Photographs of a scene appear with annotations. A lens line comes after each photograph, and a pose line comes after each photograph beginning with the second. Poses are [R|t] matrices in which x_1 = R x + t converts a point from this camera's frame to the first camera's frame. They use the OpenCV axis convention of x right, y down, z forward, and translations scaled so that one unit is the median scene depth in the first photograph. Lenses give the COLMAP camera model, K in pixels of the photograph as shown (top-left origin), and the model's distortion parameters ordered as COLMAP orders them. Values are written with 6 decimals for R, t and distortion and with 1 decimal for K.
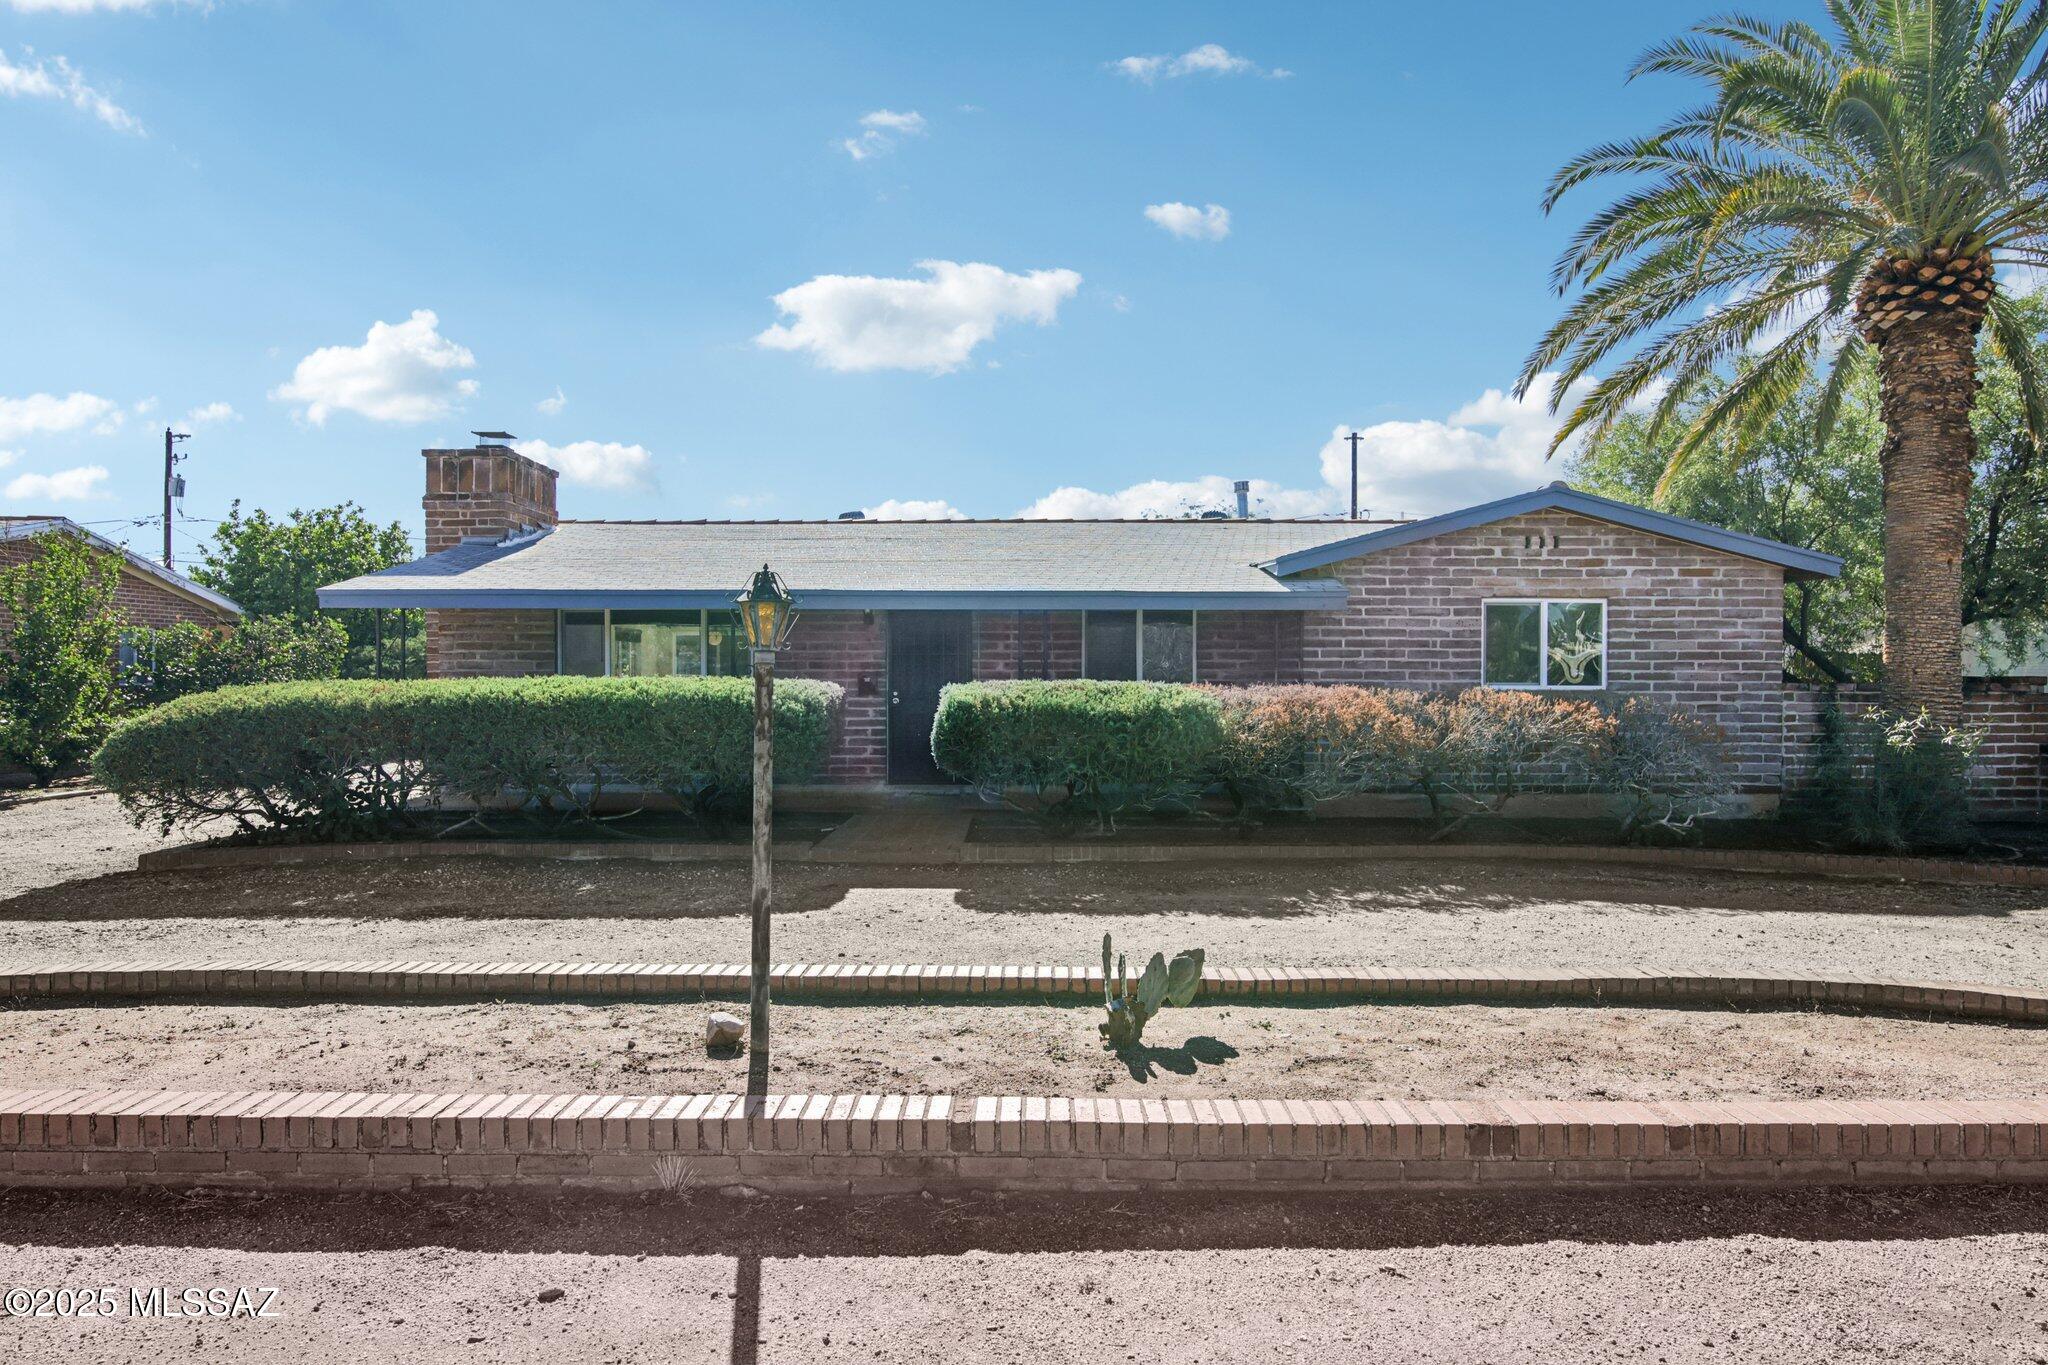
lens RADIAL K [[1173.0, 0, 991.3], [0, 1173.0, 684.4], [0, 0, 1]] dist [-0.001511, -0.000243]
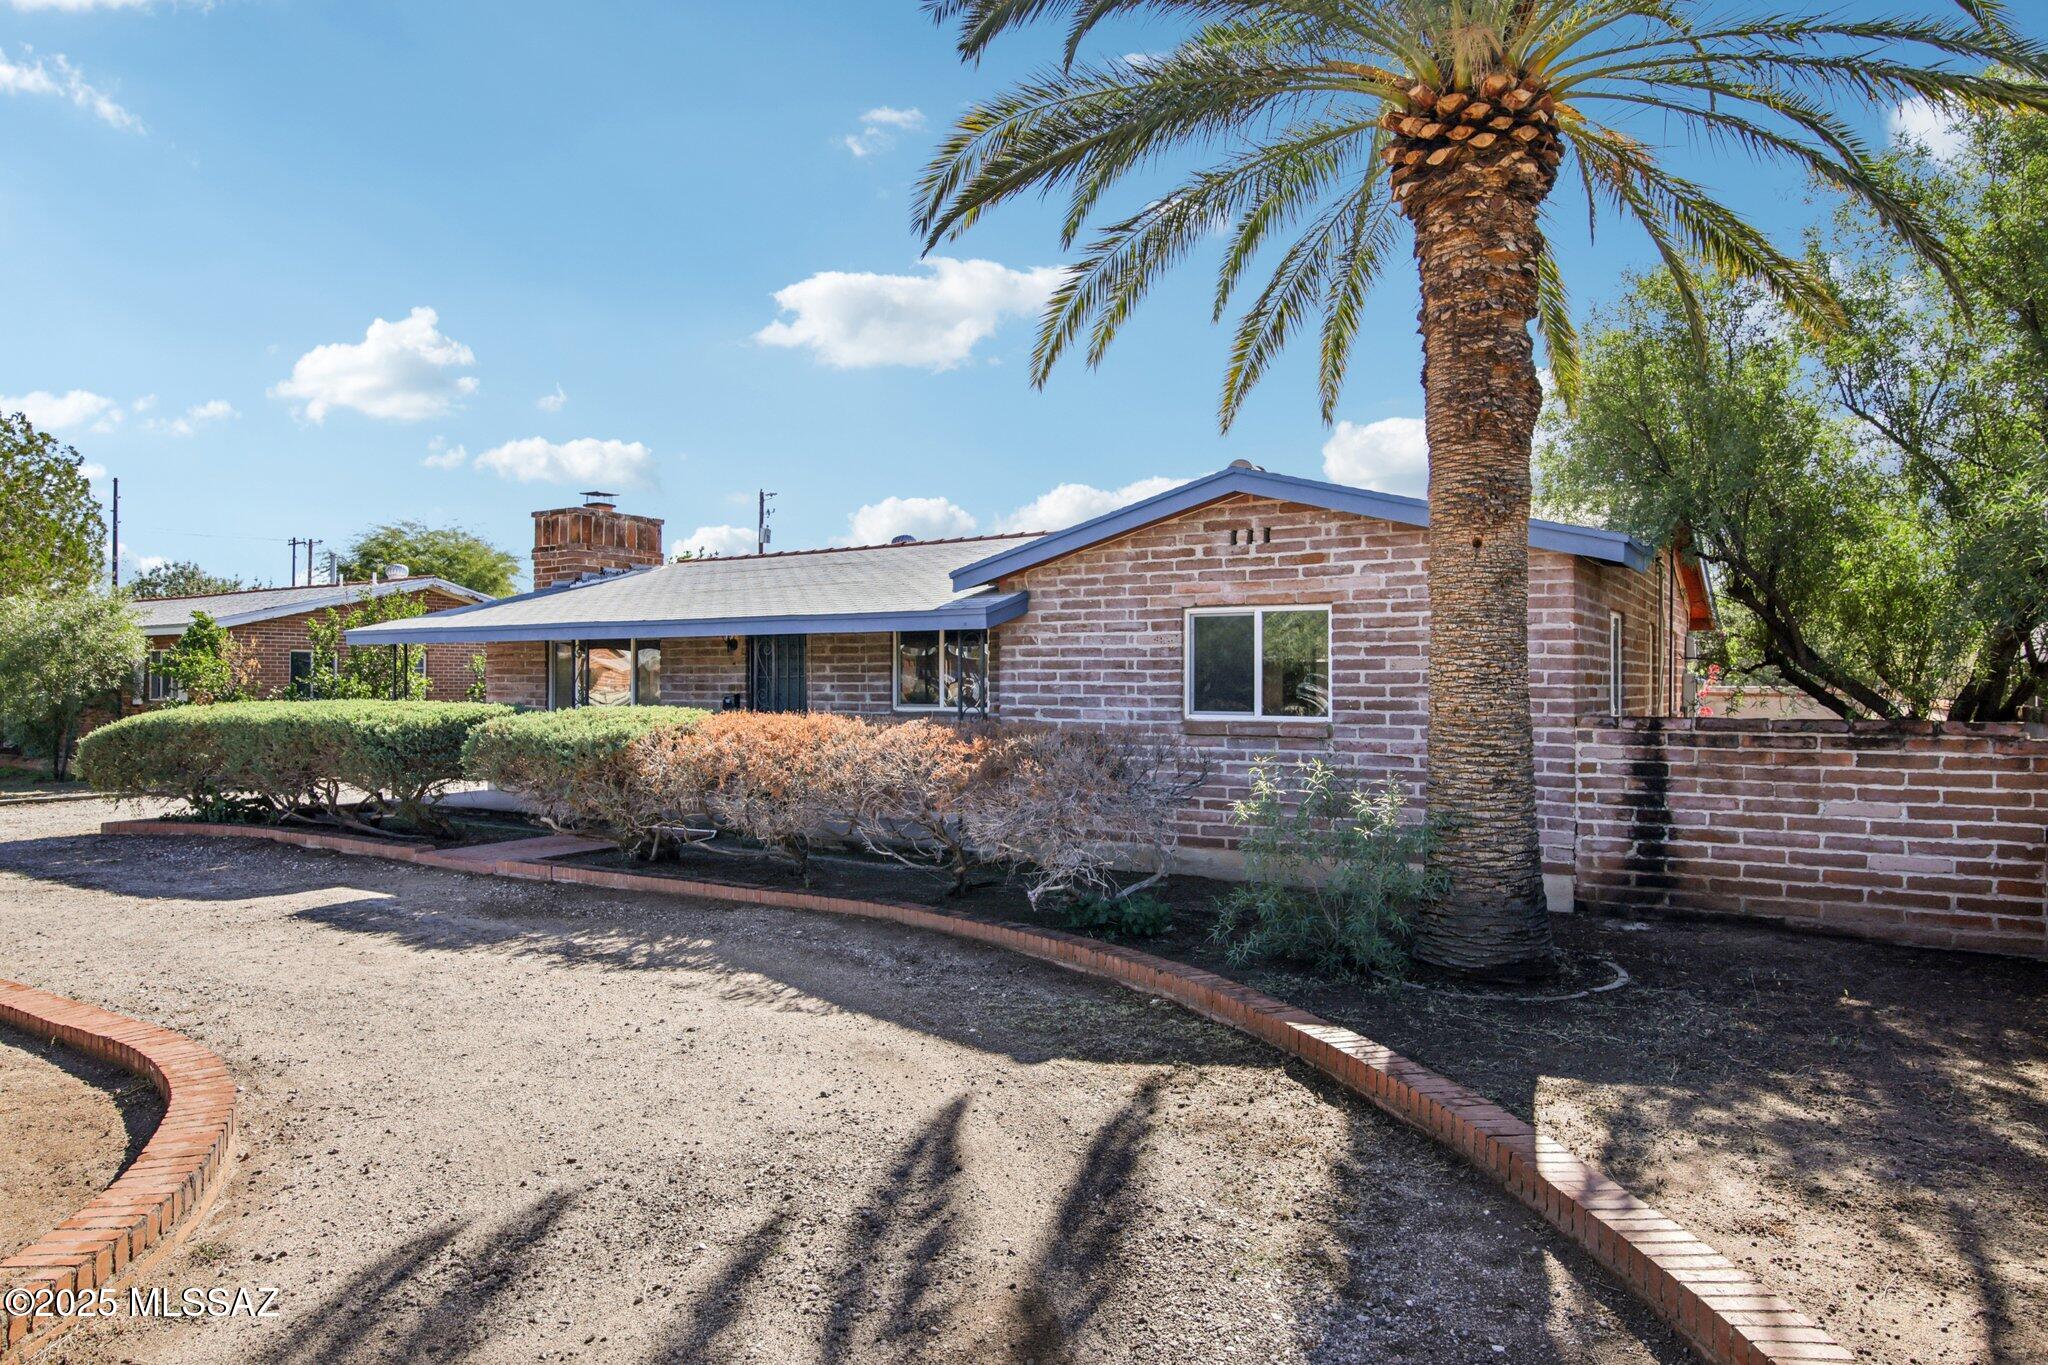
lens RADIAL K [[1173.0, 0, 991.3], [0, 1173.0, 684.4], [0, 0, 1]] dist [-0.001511, -0.000243]
pose [[0.864788, -0.000569, -0.502137, 0.718810], [-0.003174, 0.999973, -0.006599, -0.014540], [0.502128, 0.007300, 0.864763, 0.220948]]
